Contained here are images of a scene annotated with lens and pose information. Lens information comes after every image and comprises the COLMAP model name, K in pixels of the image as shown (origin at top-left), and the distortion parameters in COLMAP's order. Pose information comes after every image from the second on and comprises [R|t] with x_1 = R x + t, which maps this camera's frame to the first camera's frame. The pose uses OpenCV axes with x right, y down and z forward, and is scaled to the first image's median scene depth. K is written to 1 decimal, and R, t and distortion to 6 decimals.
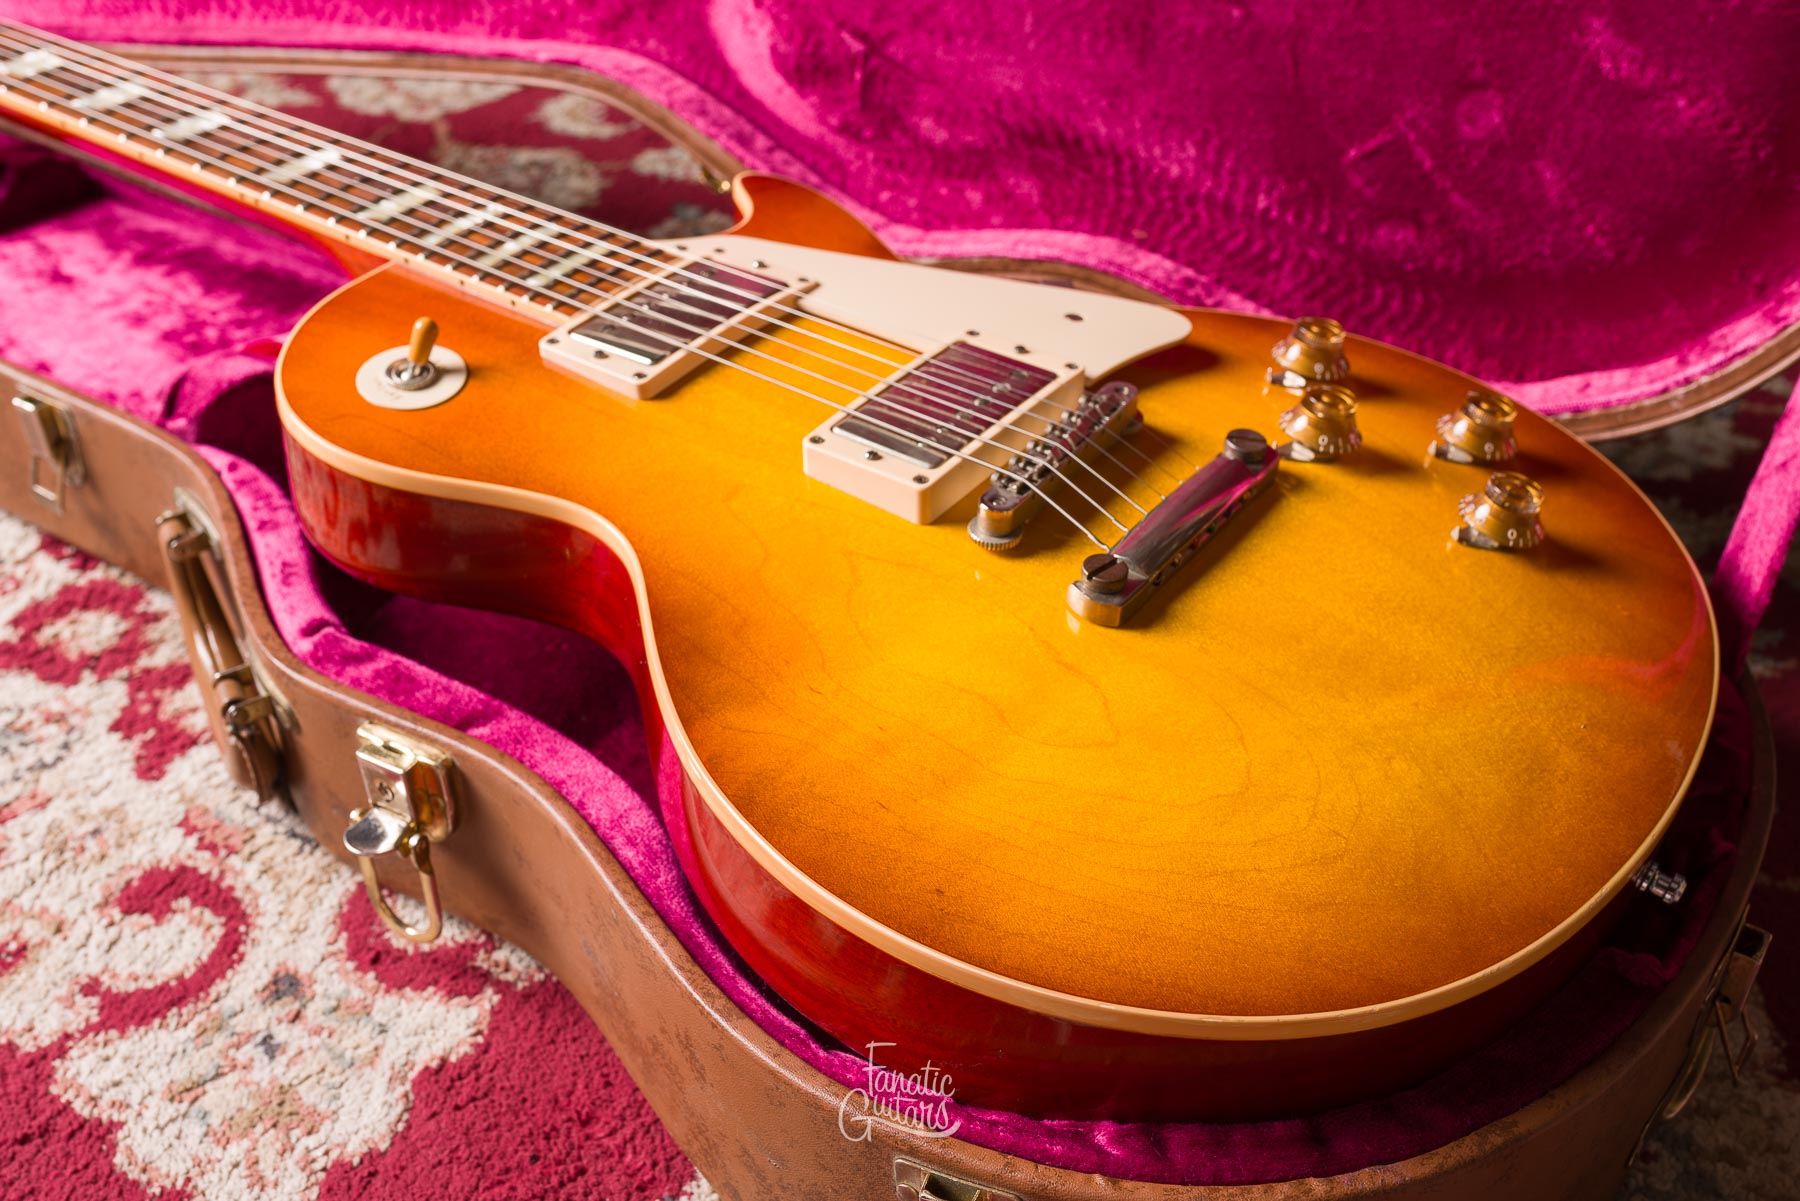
lens RADIAL K [[1929.0, 0, 900.7], [0, 1929.0, 658.6], [0, 0, 1]] dist [-0.002732, 0.007151]
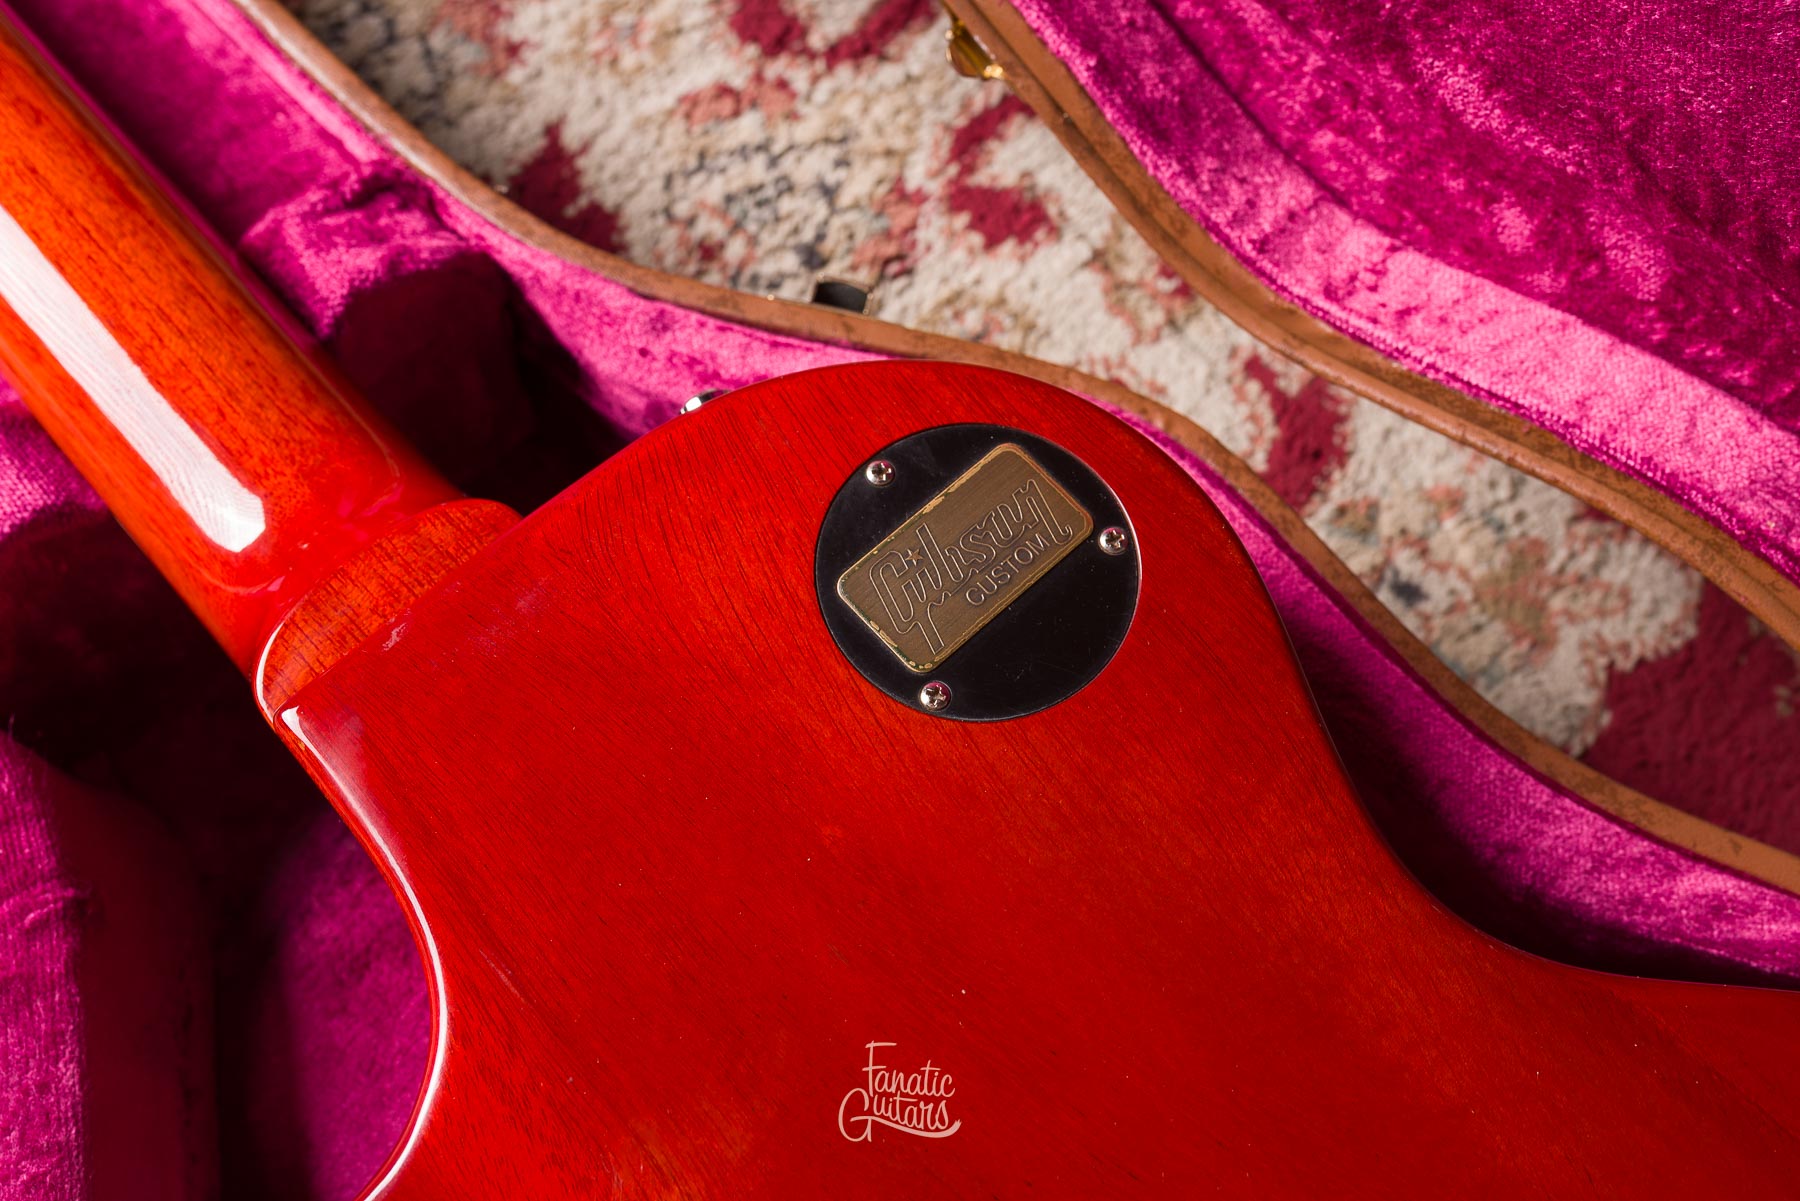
lens RADIAL K [[1813.1, 0, 900.0], [0, 1813.1, 600.5], [0, 0, 1]] dist [-0.001505, 0.008649]
pose [[0.983895, 0.170734, -0.052928, -0.084432], [-0.119053, 0.846791, 0.518432, -0.450466], [0.133333, -0.503781, 0.853479, 0.677380]]
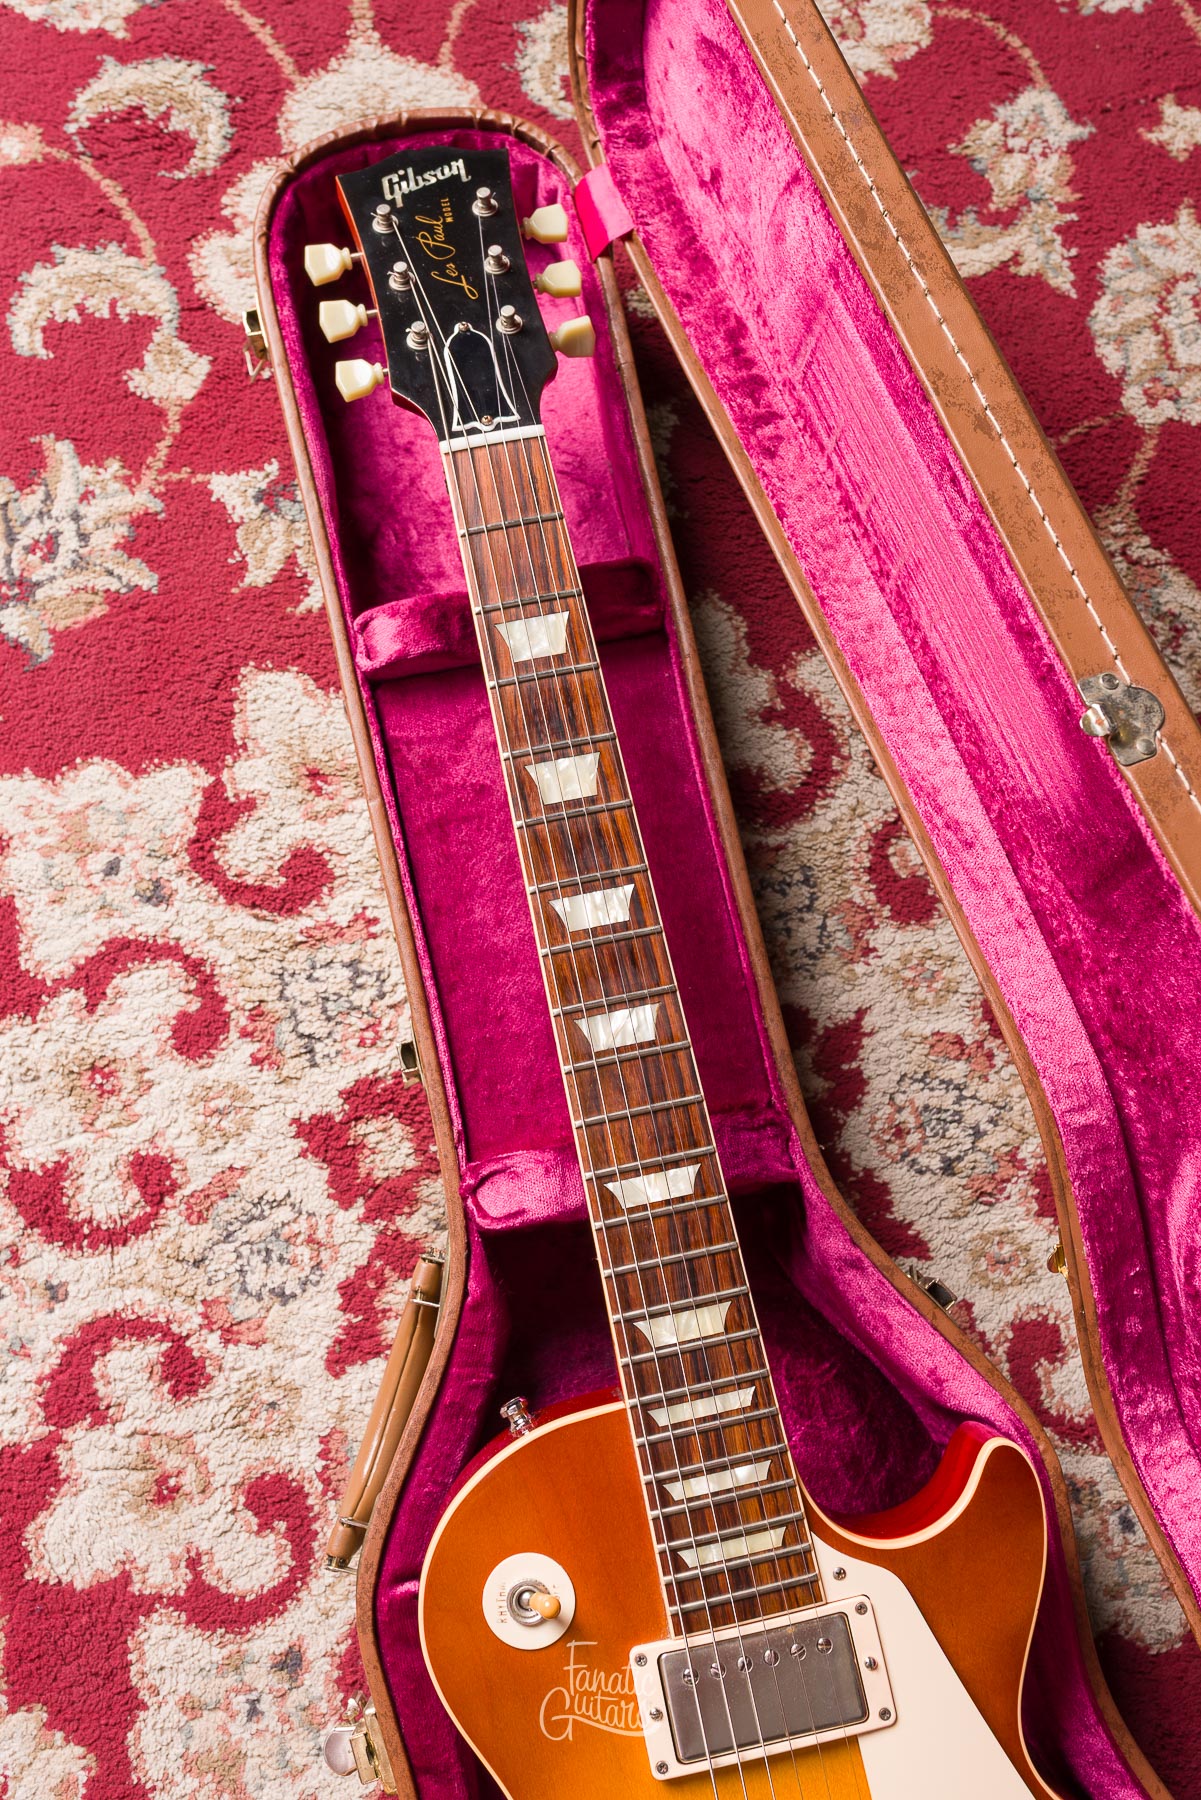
lens RADIAL K [[1732.6, 0, 598.8], [0, 1732.6, 904.6], [0, 0, 1]] dist [-0.002551, -0.001115]
pose [[0.734063, 0.668912, -0.117082, -0.350896], [-0.438973, 0.598955, 0.669743, -1.027565], [0.518126, -0.440238, 0.733305, 0.406636]]
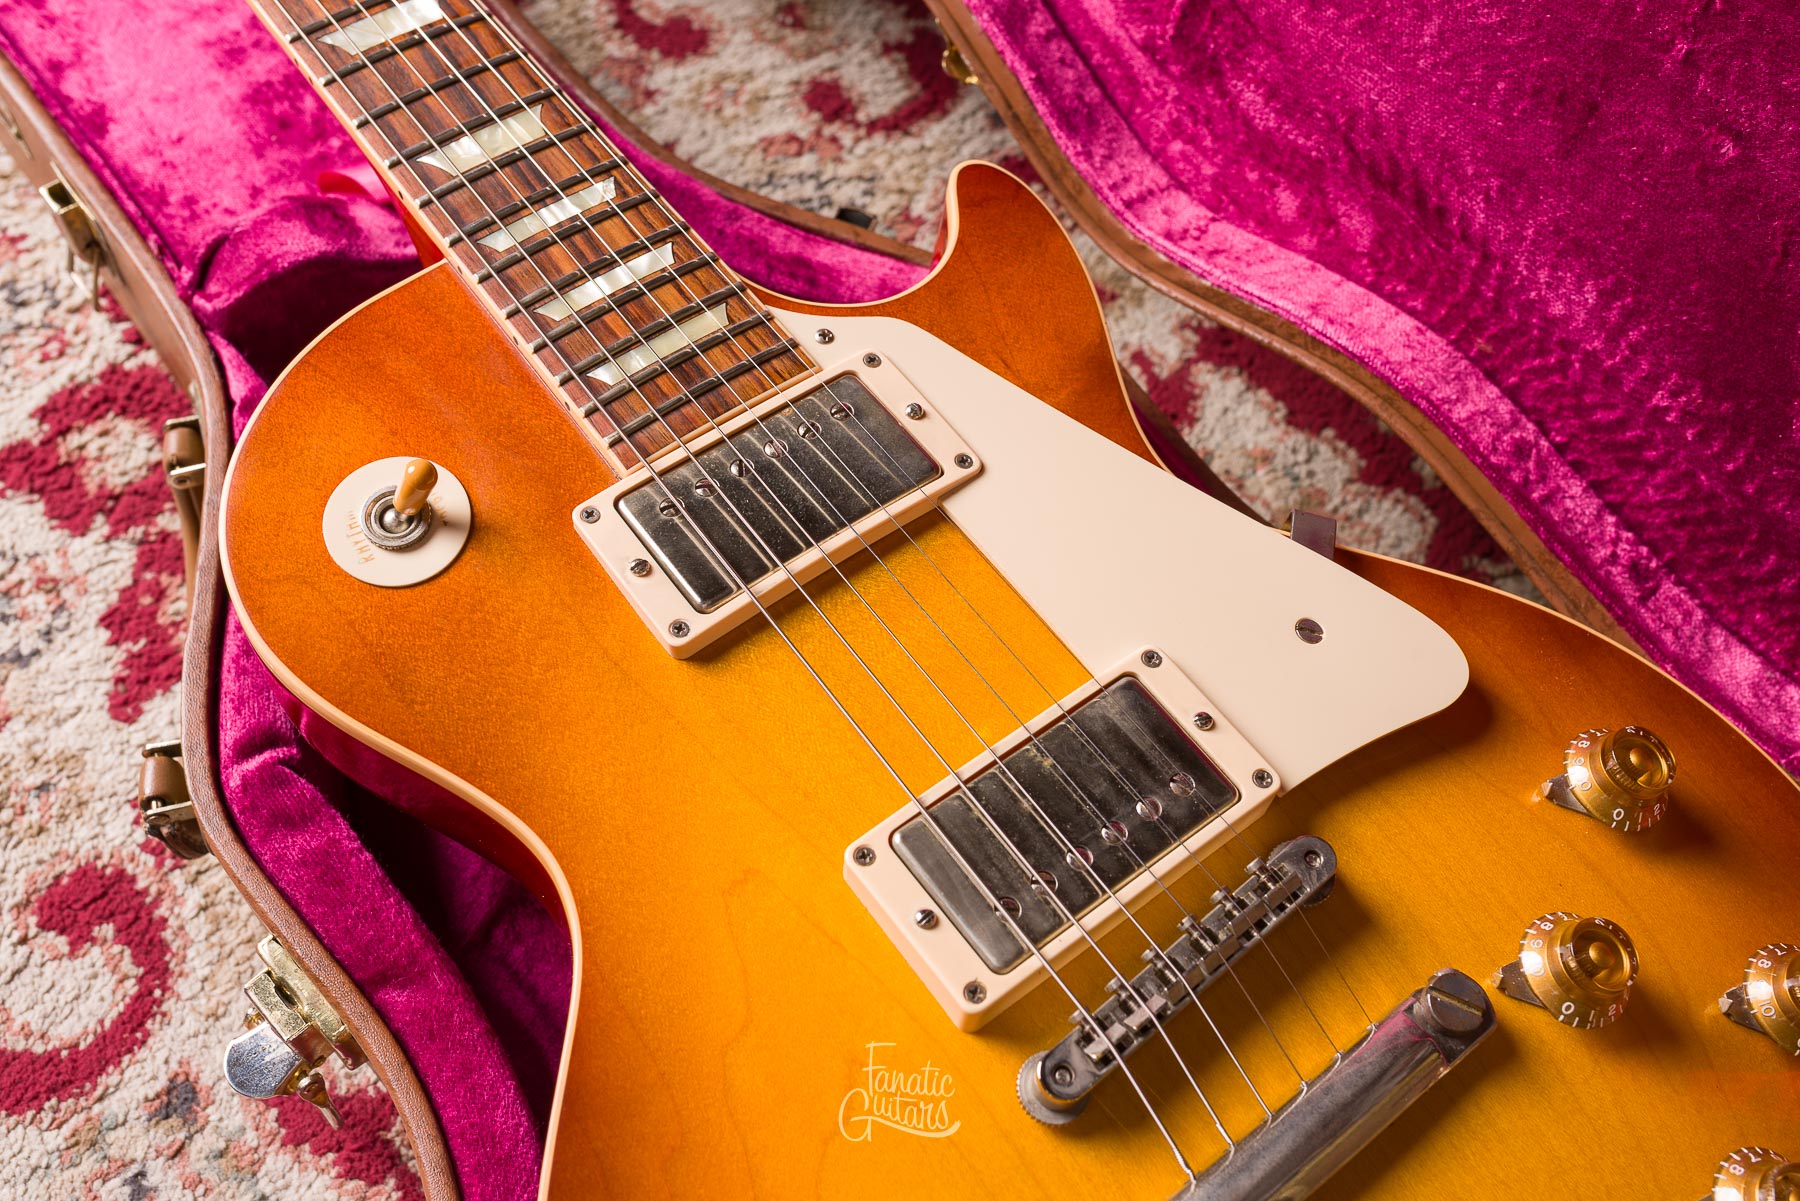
lens RADIAL K [[1769.7, 0, 901.1], [0, 1769.7, 602.9], [0, 0, 1]] dist [-0.002572, 0.005089]
pose [[0.954042, 0.286975, -0.086305, -0.000191], [-0.236815, 0.898468, 0.369693, -0.382958], [0.183635, -0.332265, 0.925137, 0.363547]]
